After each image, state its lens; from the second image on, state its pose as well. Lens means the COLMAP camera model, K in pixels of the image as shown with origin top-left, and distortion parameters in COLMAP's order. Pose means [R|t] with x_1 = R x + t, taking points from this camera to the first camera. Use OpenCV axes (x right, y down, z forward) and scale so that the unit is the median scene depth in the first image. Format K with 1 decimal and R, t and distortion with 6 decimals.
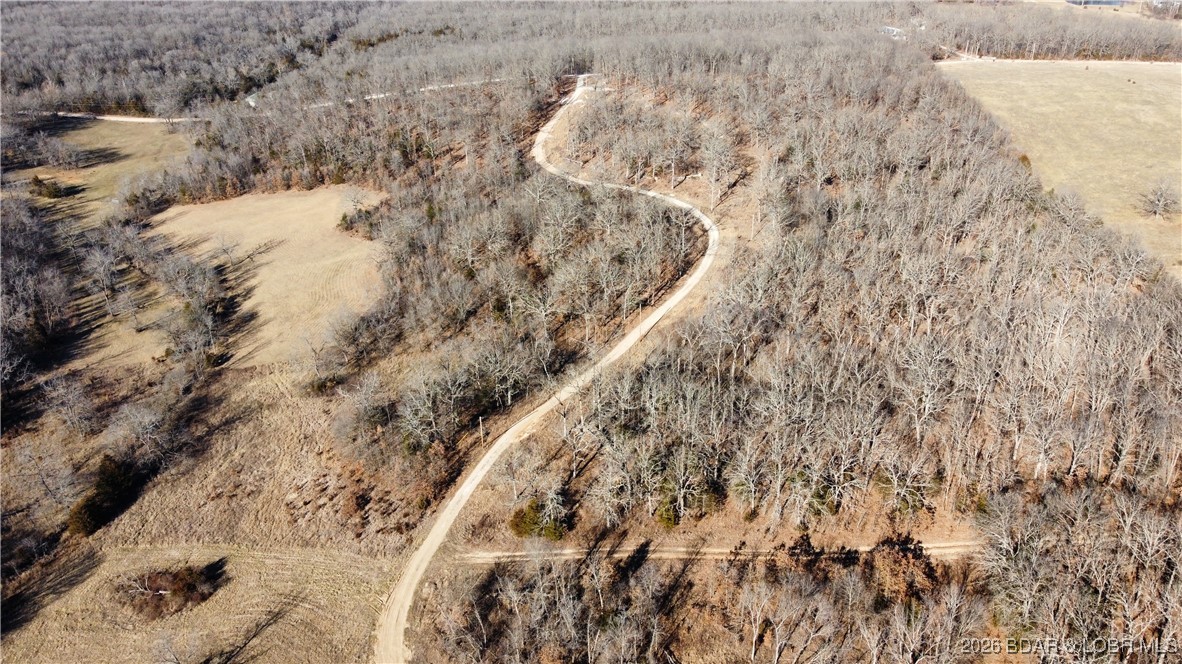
lens RADIAL K [[886.0, 0, 591.0], [0, 886.0, 345.6], [0, 0, 1]] dist [0.000371, -0.003029]
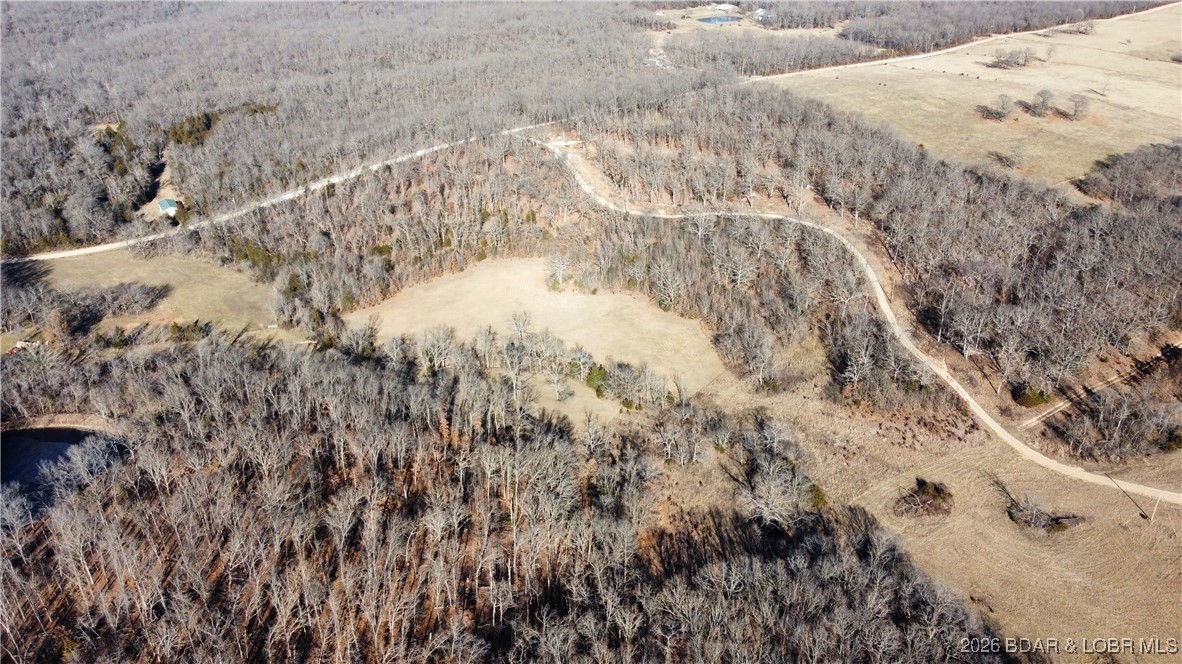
lens RADIAL K [[886.0, 0, 591.0], [0, 886.0, 345.6], [0, 0, 1]] dist [0.000371, -0.003029]
pose [[0.831393, -0.263495, 0.489241, -0.746798], [0.266754, 0.961598, 0.064588, -0.112307], [-0.487472, 0.076809, 0.869754, -0.046029]]
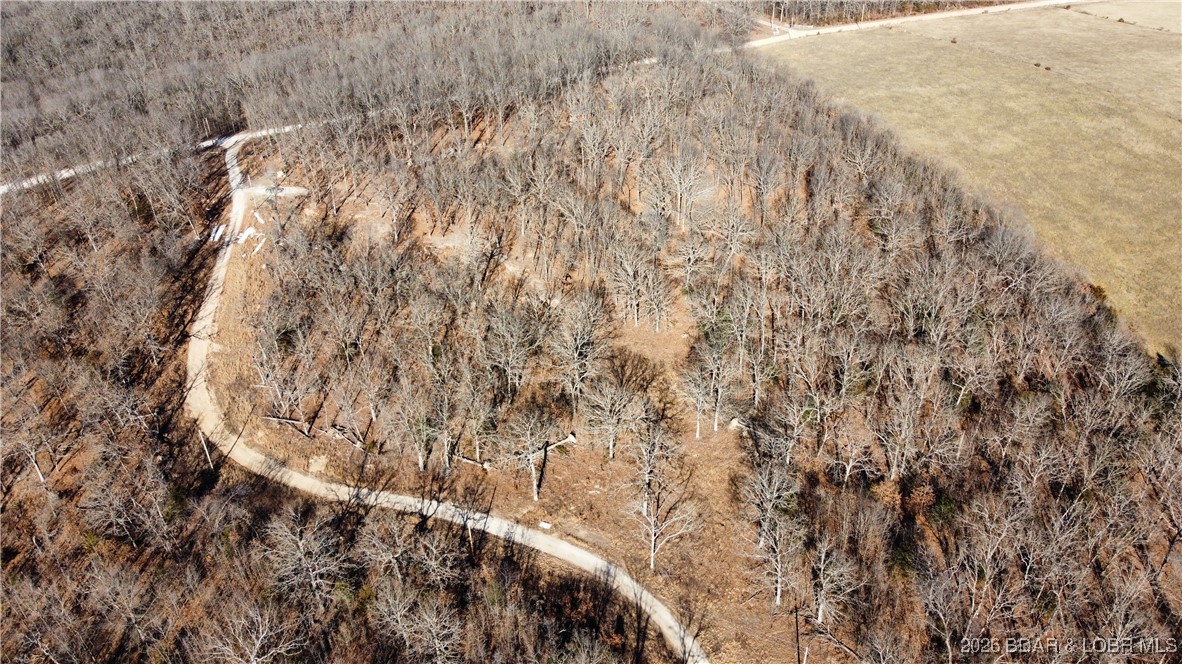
lens RADIAL K [[886.0, 0, 591.0], [0, 886.0, 345.6], [0, 0, 1]] dist [0.000371, -0.003029]
pose [[0.919021, -0.231331, 0.319197, -0.011686], [0.196240, 0.970725, 0.138504, -0.281421], [-0.341893, -0.064649, 0.937513, 0.490303]]
